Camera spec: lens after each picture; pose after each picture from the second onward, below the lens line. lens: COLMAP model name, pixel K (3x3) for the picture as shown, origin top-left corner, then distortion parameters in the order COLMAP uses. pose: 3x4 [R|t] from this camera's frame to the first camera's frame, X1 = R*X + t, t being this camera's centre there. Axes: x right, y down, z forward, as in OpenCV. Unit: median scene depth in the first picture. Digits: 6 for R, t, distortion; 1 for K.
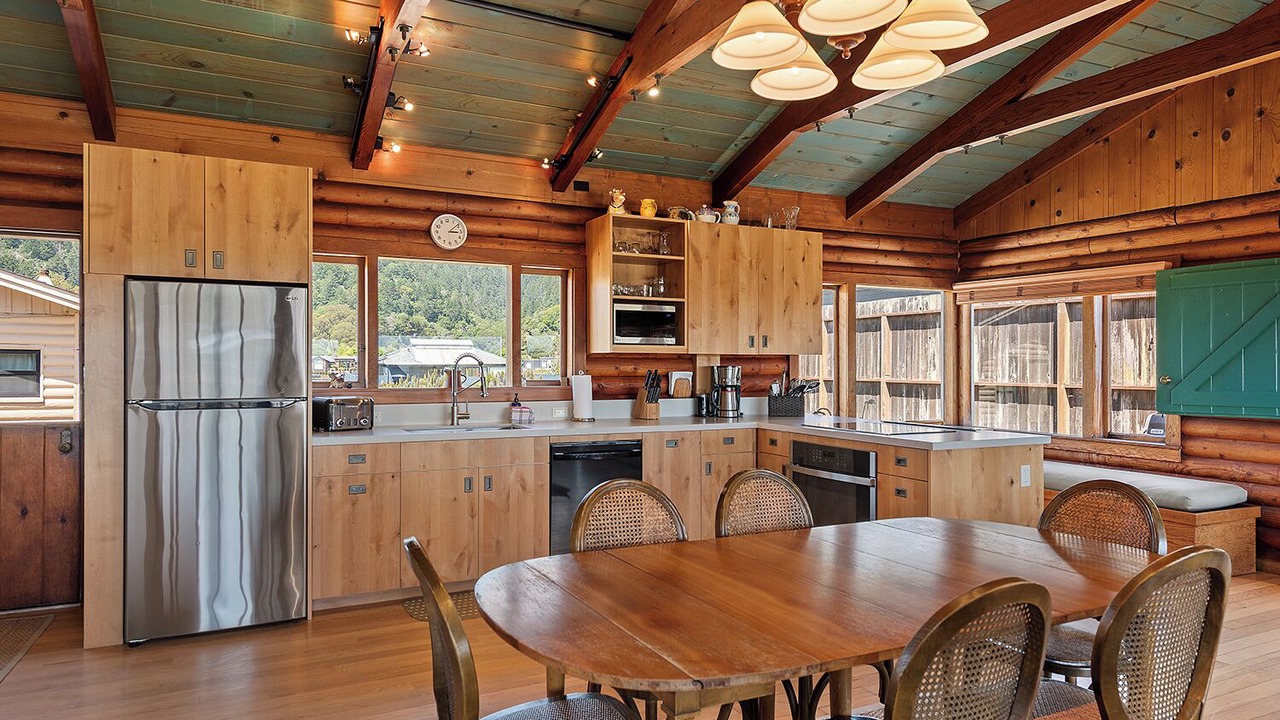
lens RADIAL K [[802.1, 0, 639.6], [0, 802.1, 362.4], [0, 0, 1]] dist [0.024588, -0.004491]
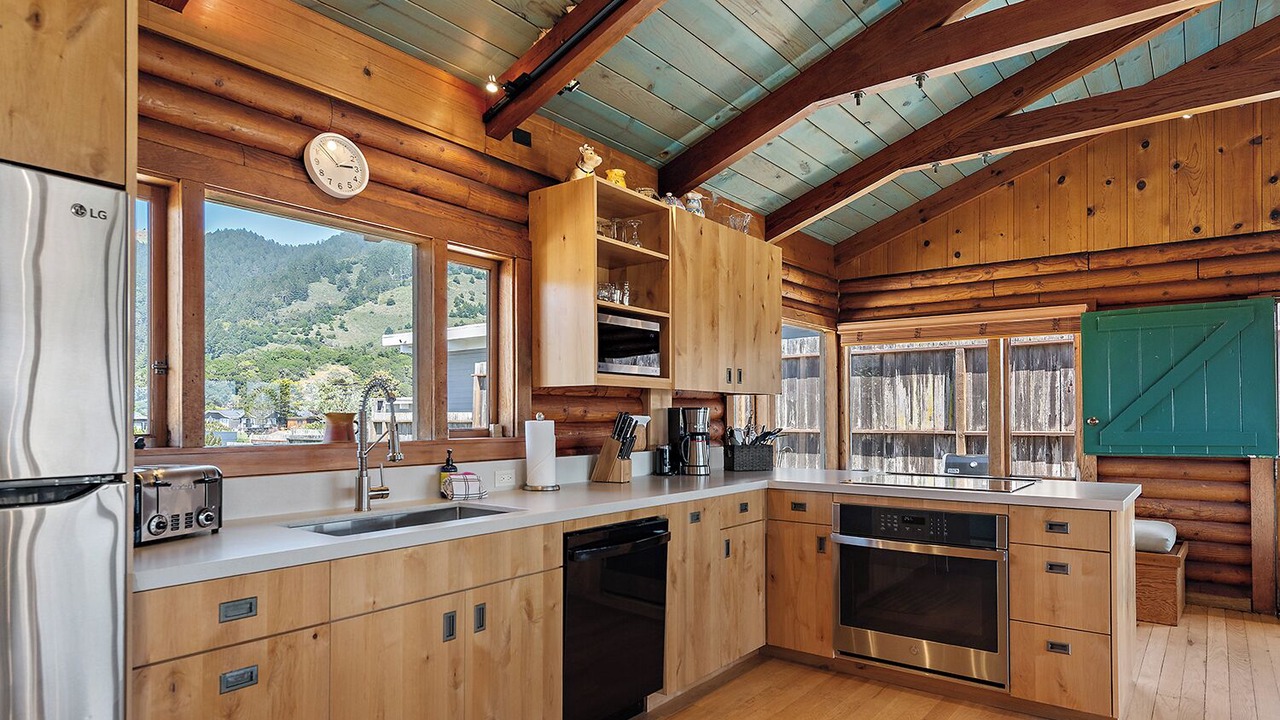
lens RADIAL K [[737.4, 0, 650.5], [0, 737.4, 404.5], [0, 0, 1]] dist [0.022847, -0.004639]
pose [[0.895796, 0.002736, 0.444456, -0.255761], [0.004331, 0.999880, -0.014884, 0.012327], [-0.444444, 0.015258, 0.895677, 0.415240]]
